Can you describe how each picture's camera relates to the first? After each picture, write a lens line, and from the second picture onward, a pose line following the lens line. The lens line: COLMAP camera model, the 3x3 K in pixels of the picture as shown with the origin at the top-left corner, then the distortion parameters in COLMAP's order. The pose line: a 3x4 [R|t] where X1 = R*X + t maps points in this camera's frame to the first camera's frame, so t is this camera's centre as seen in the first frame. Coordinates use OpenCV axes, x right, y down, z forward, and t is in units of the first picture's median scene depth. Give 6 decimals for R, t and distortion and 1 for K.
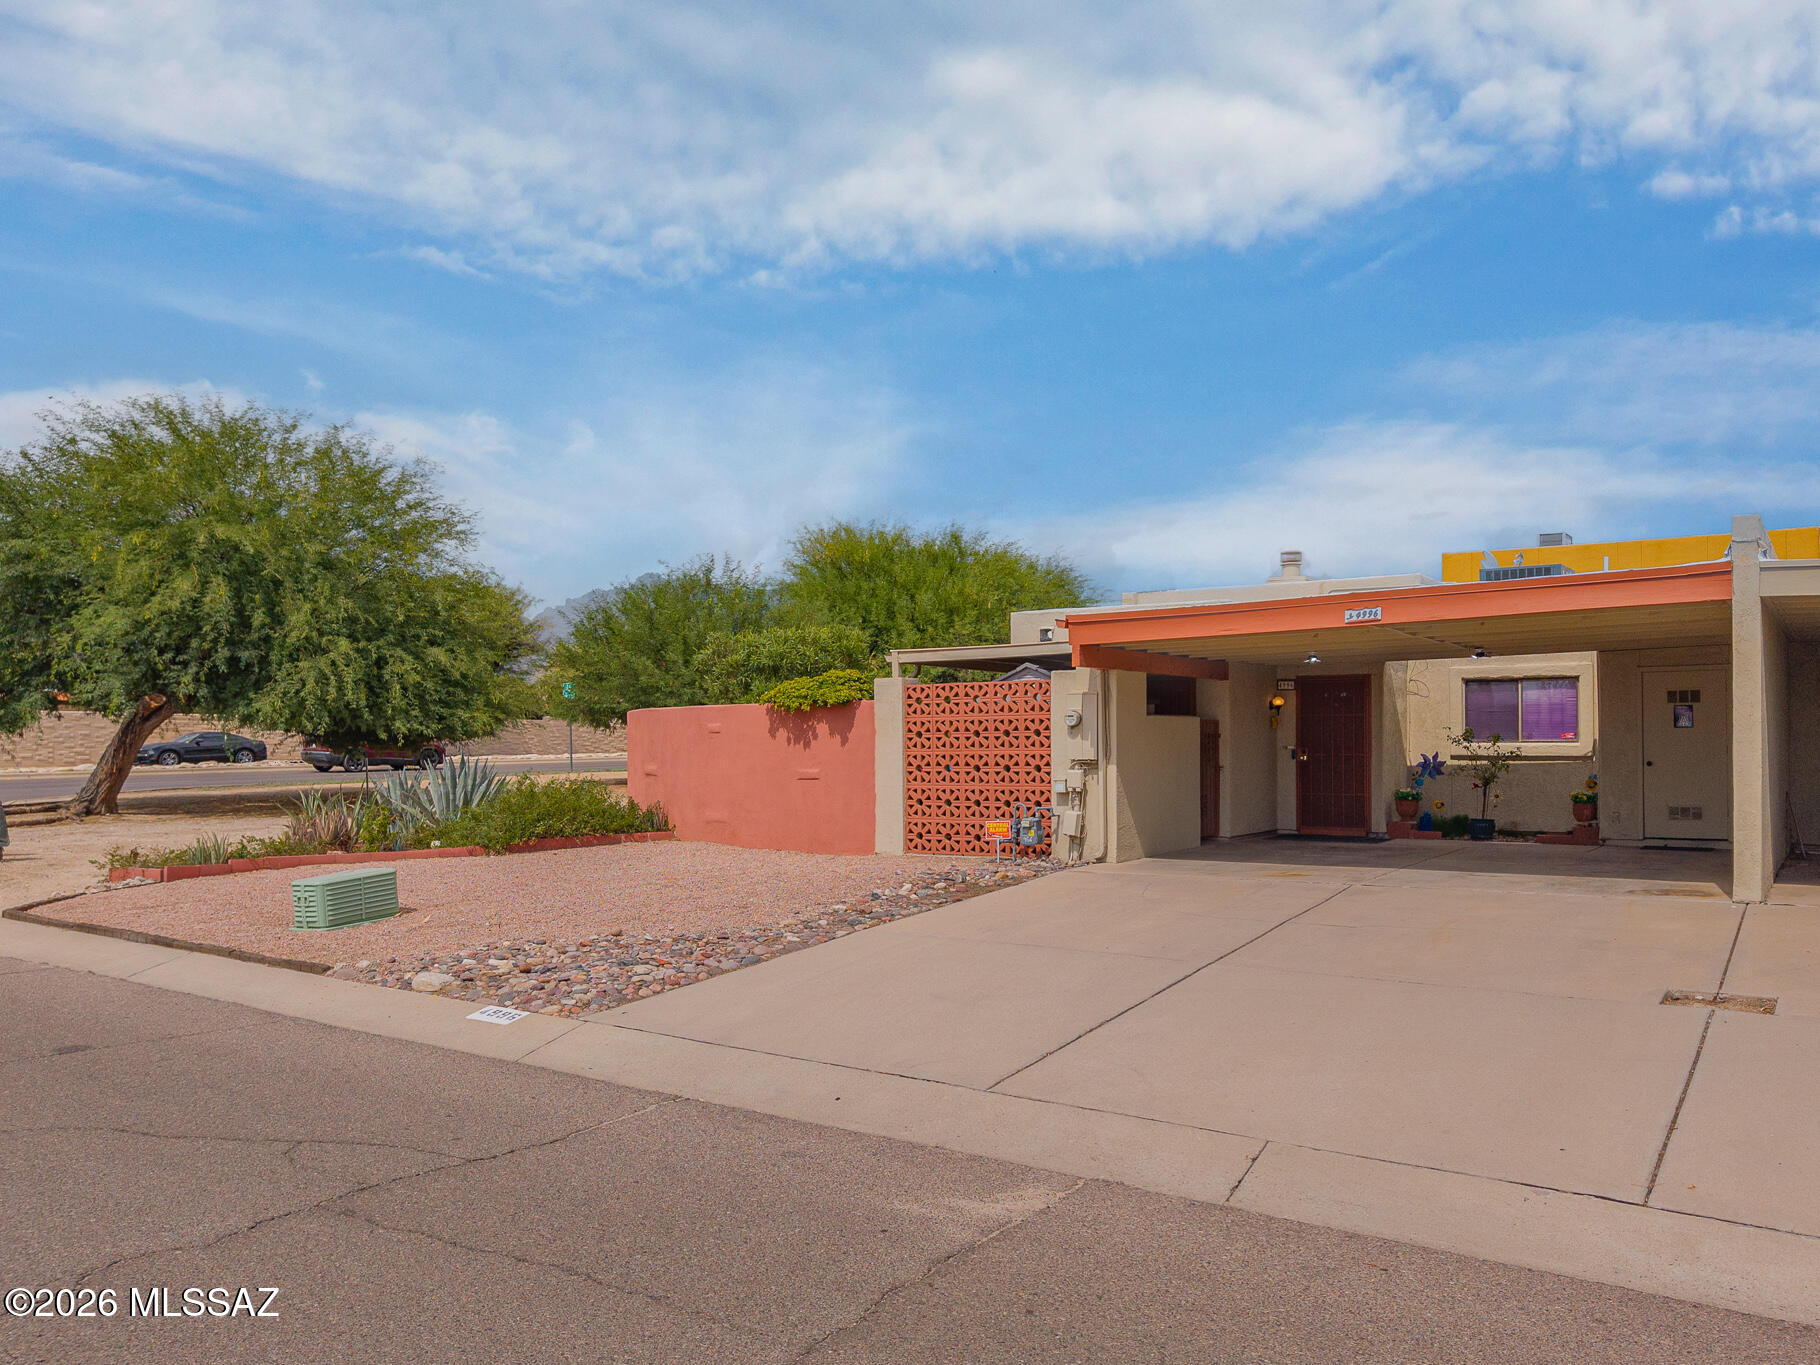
lens RADIAL K [[1219.6, 0, 910.0], [0, 1219.6, 682.5], [0, 0, 1]] dist [0.015298, -0.008133]
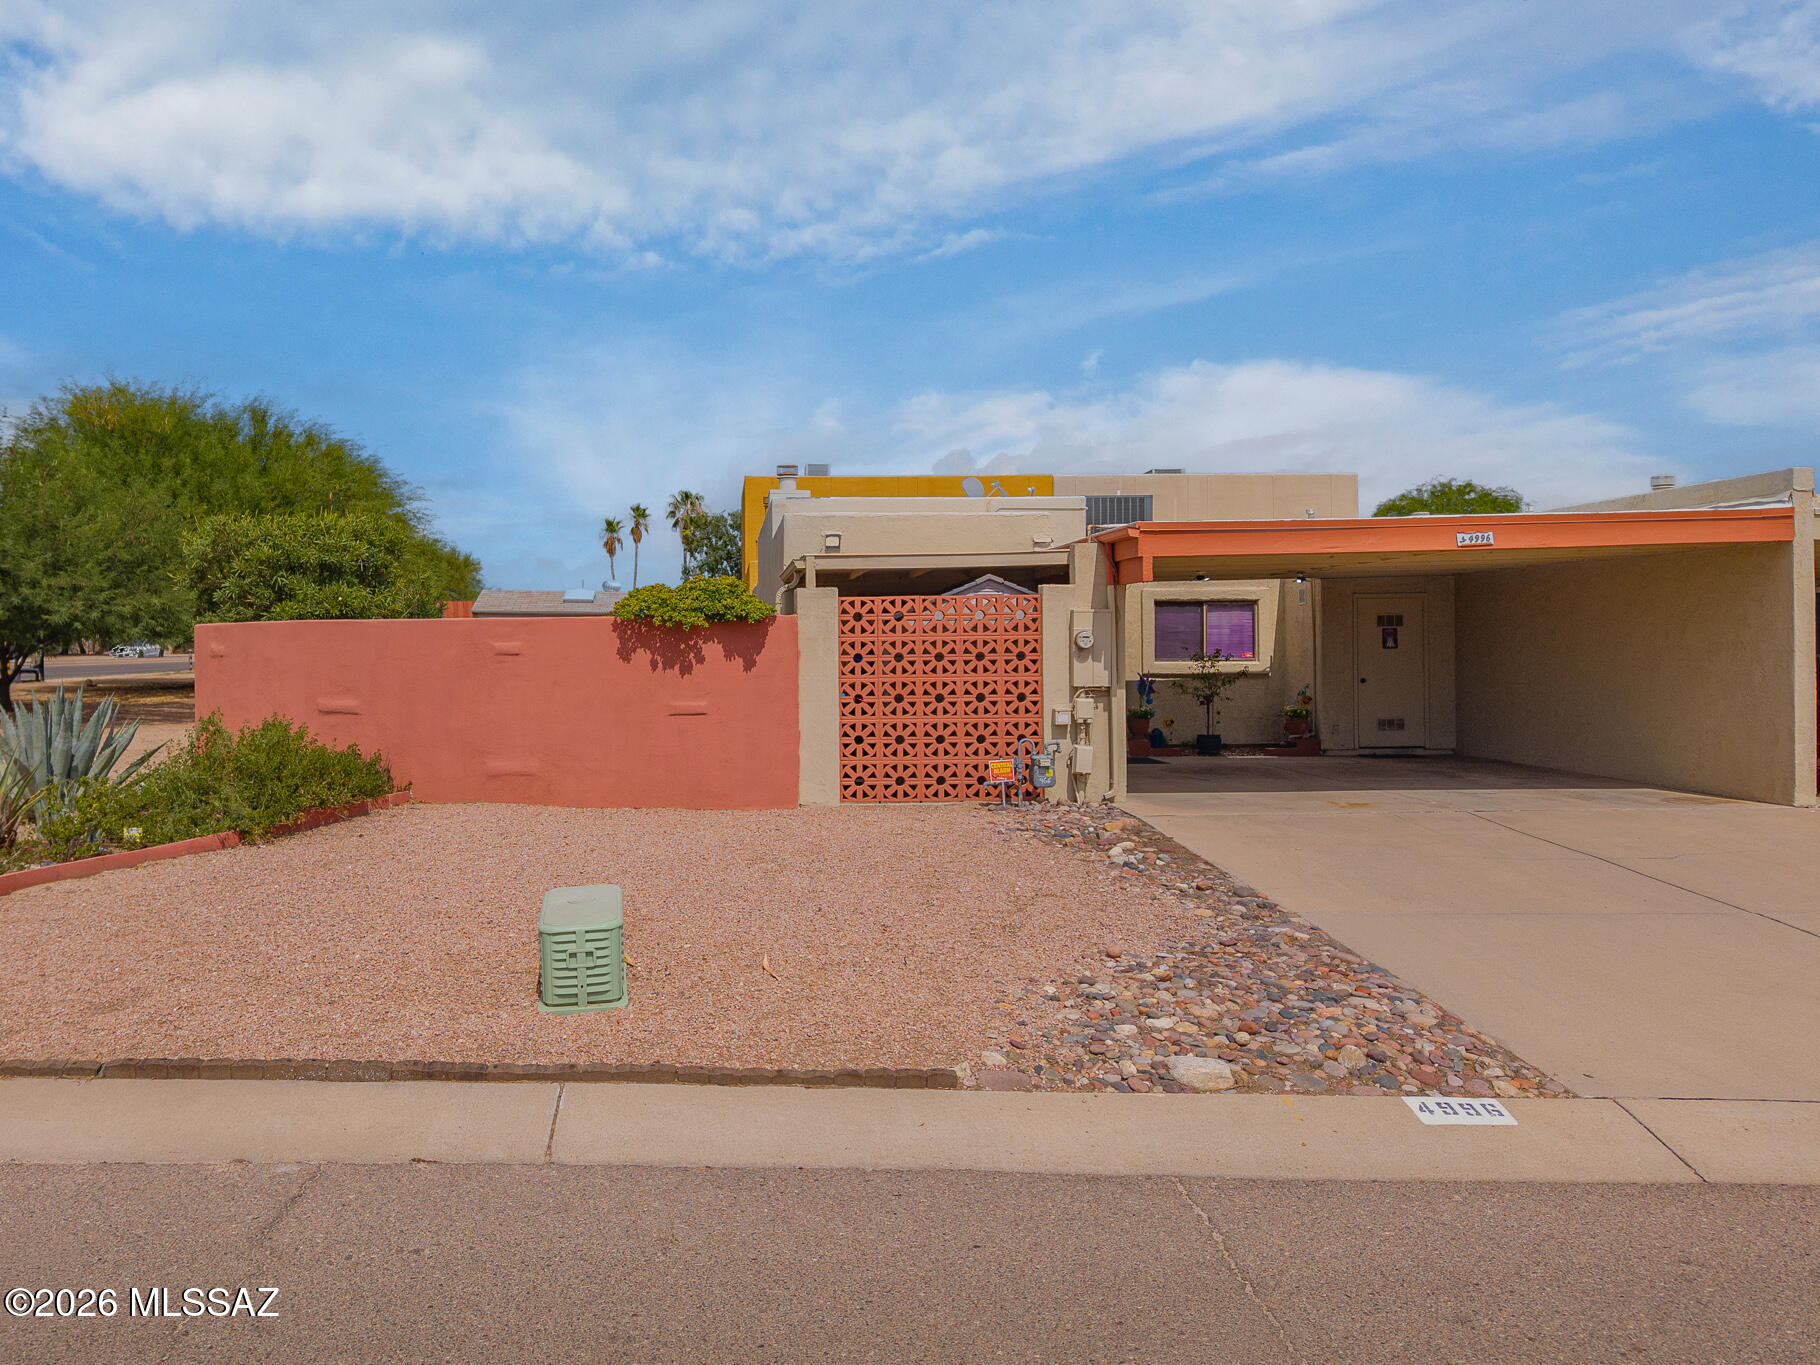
lens RADIAL K [[1277.6, 0, 910.0], [0, 1277.6, 608.9], [0, 0, 1]] dist [0.009062, -0.000531]
pose [[0.861930, 0.016556, 0.506756, -0.398685], [-0.022409, 0.999734, 0.005454, 0.004506], [-0.506531, -0.016057, 0.862072, 0.242820]]
